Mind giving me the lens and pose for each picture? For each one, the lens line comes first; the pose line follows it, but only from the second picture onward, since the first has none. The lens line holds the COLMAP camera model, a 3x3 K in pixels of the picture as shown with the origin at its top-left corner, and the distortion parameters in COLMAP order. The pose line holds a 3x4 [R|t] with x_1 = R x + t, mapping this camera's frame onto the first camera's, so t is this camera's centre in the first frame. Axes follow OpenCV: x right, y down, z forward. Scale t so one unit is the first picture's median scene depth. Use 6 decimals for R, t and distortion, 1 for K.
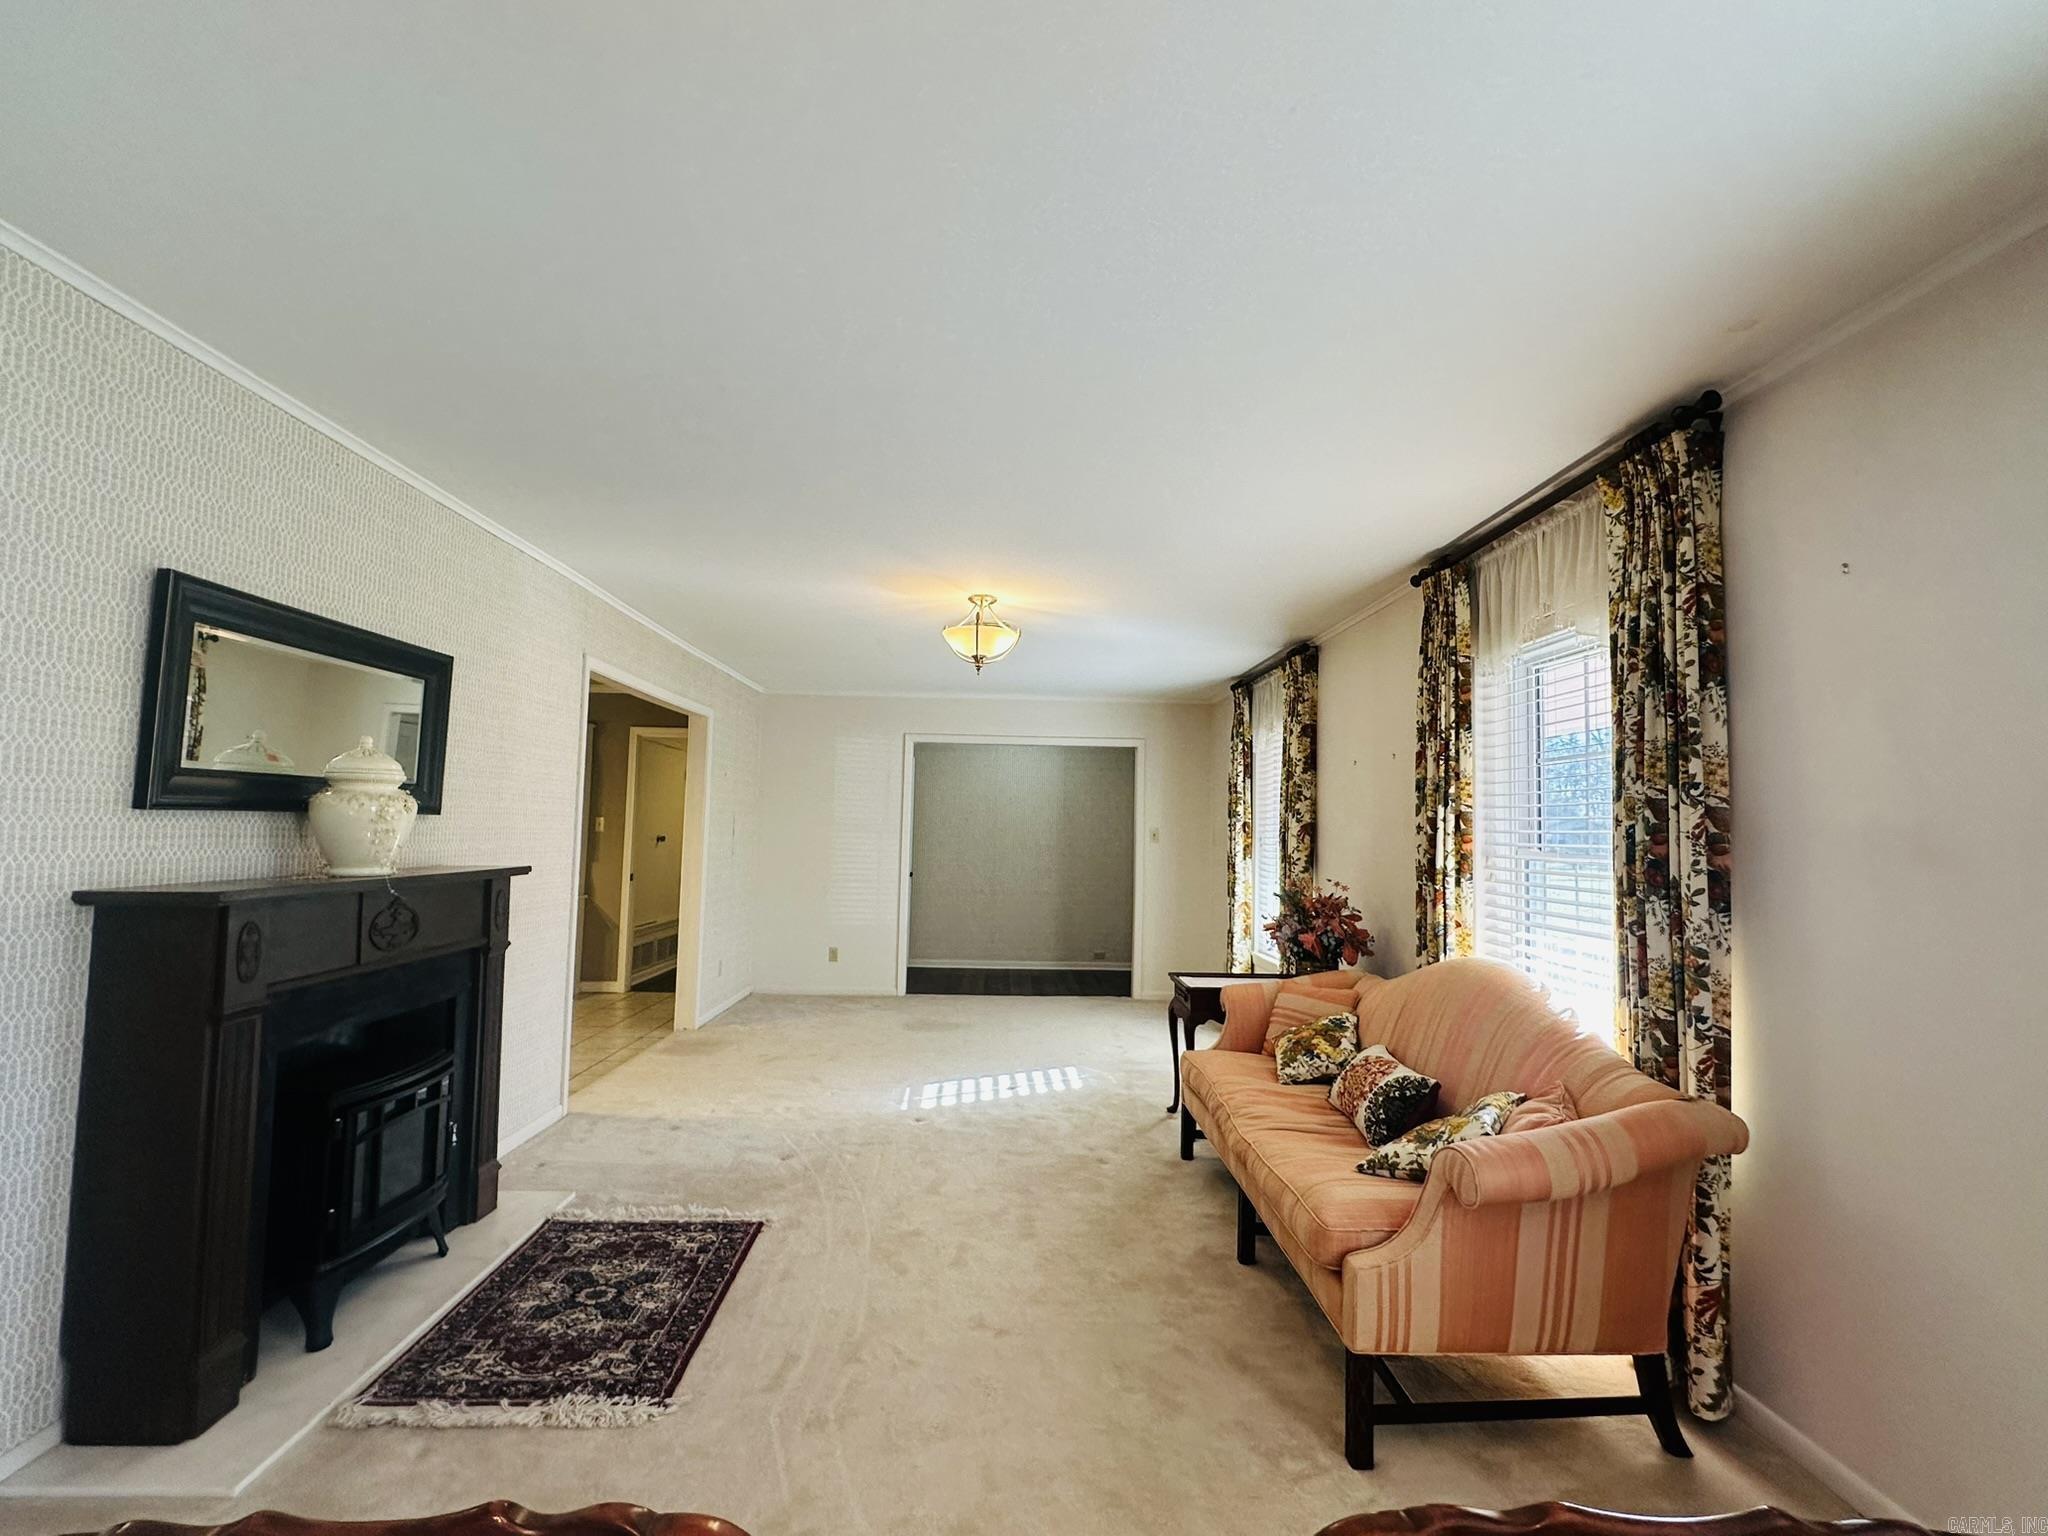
lens RADIAL K [[936.7, 0, 1022.1], [0, 936.7, 772.8], [0, 0, 1]] dist [-0.007302, 0.000067]
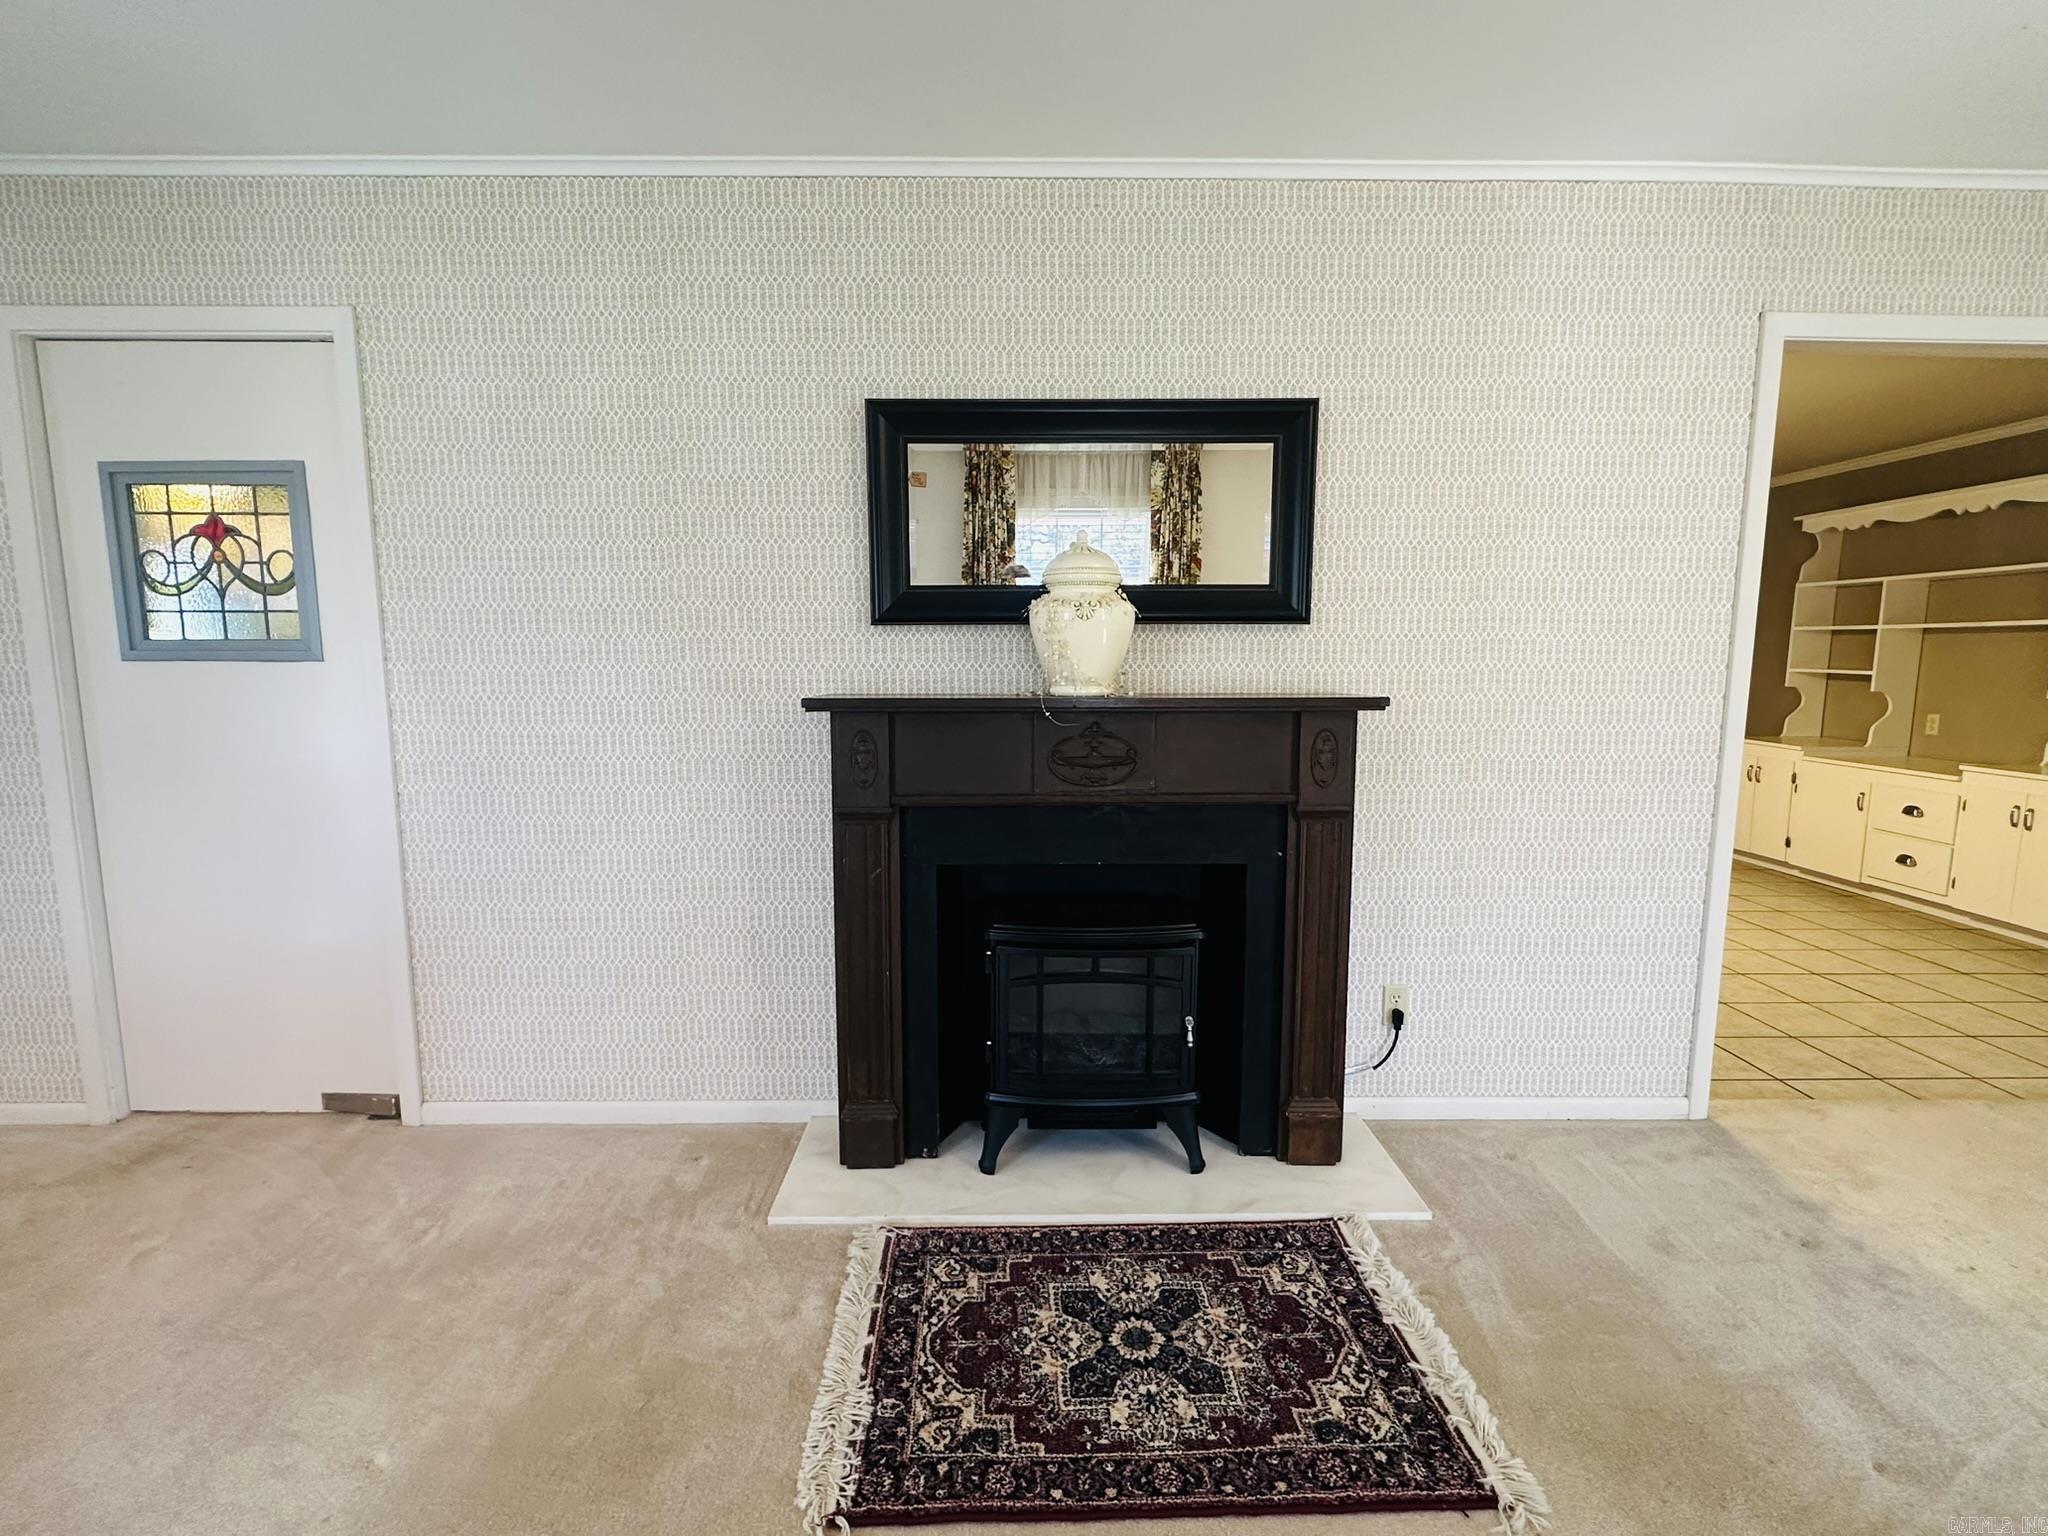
lens RADIAL K [[936.7, 0, 1021.6], [0, 936.7, 772.3], [0, 0, 1]] dist [-0.007302, 0.000067]
pose [[-0.022660, 0.105063, -0.994207, 0.162893], [0.059625, 0.992835, 0.103559, 0.088204], [0.997964, -0.056933, -0.028762, 0.969978]]
